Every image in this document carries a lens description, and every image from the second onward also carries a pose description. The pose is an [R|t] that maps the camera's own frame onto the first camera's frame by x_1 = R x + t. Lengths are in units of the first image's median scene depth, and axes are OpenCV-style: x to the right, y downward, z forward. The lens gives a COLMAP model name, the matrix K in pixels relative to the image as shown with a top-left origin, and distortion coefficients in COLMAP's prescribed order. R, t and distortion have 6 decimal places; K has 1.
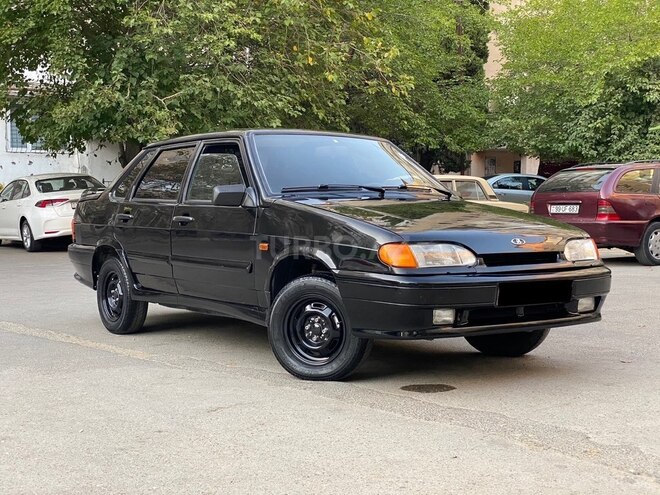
lens RADIAL K [[1011.2, 0, 339.4], [0, 1011.2, 246.2], [0, 0, 1]] dist [0.197496, -0.548503]
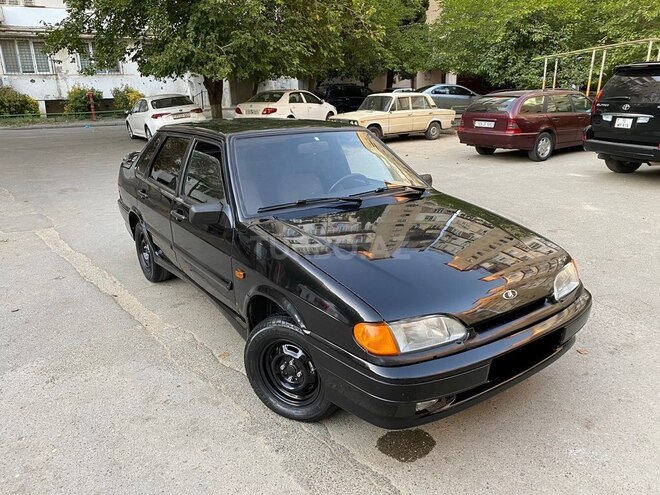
lens RADIAL K [[512.7, 0, 328.6], [0, 512.7, 243.5], [0, 0, 1]] dist [-0.000391, 0.004336]
pose [[0.999528, -0.006630, -0.029981, 0.009284], [0.014028, 0.967155, 0.253801, -0.052227], [0.027314, -0.254102, 0.966792, 0.179145]]
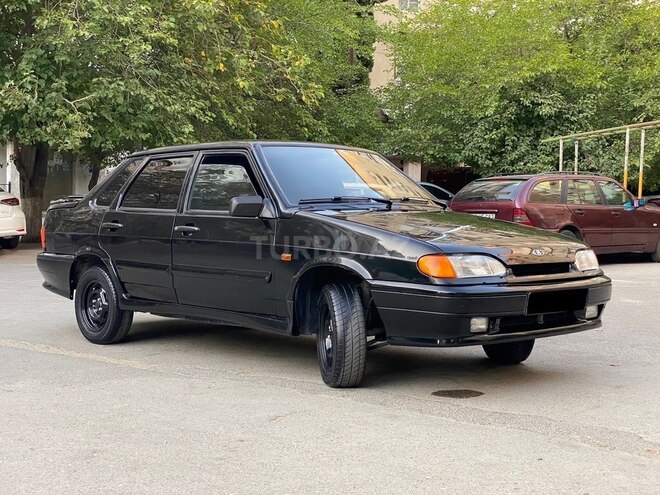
lens RADIAL K [[1011.2, 0, 339.4], [0, 1011.2, 246.2], [0, 0, 1]] dist [0.197496, -0.548503]
pose [[0.990500, 0.001720, 0.137503, -0.055038], [-0.001137, 0.999990, -0.004319, -0.002115], [-0.137509, 0.004122, 0.990492, -0.006145]]
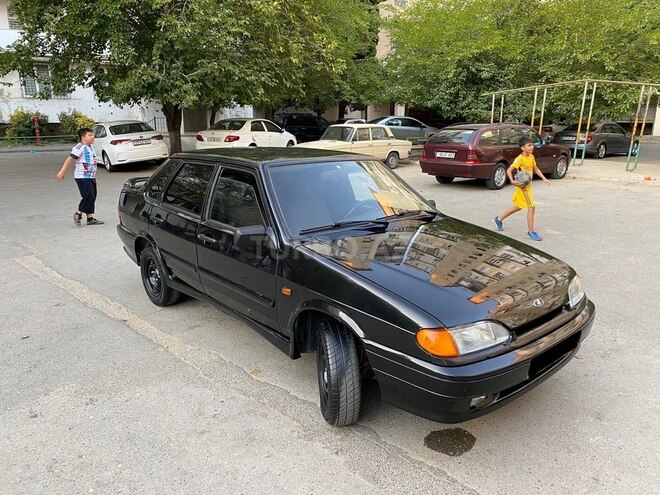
lens RADIAL K [[513.8, 0, 335.0], [0, 513.8, 250.9], [0, 0, 1]] dist [0.005829, -0.000911]
pose [[0.995839, -0.017758, 0.089388, -0.024237], [-0.001931, 0.976501, 0.215505, -0.053269], [-0.091114, -0.214781, 0.972403, 0.164008]]
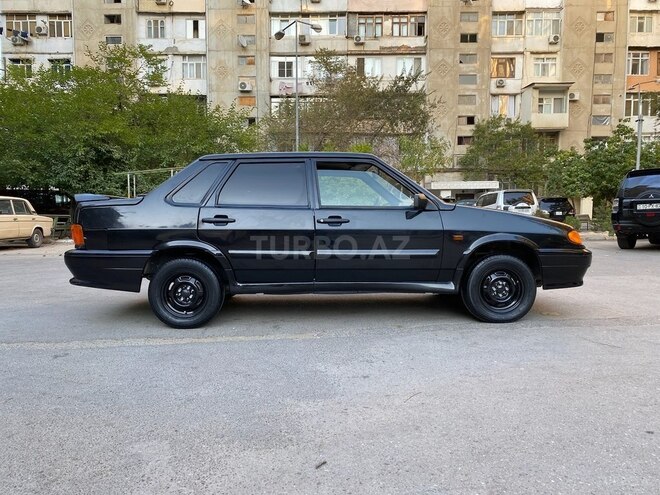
lens RADIAL K [[512.7, 0, 328.6], [0, 512.7, 243.5], [0, 0, 1]] dist [-0.000391, 0.004336]
pose [[0.563782, -0.043582, 0.824773, -0.255967], [0.038347, 0.998911, 0.026572, -0.006390], [-0.825033, 0.016647, 0.564839, 0.251165]]
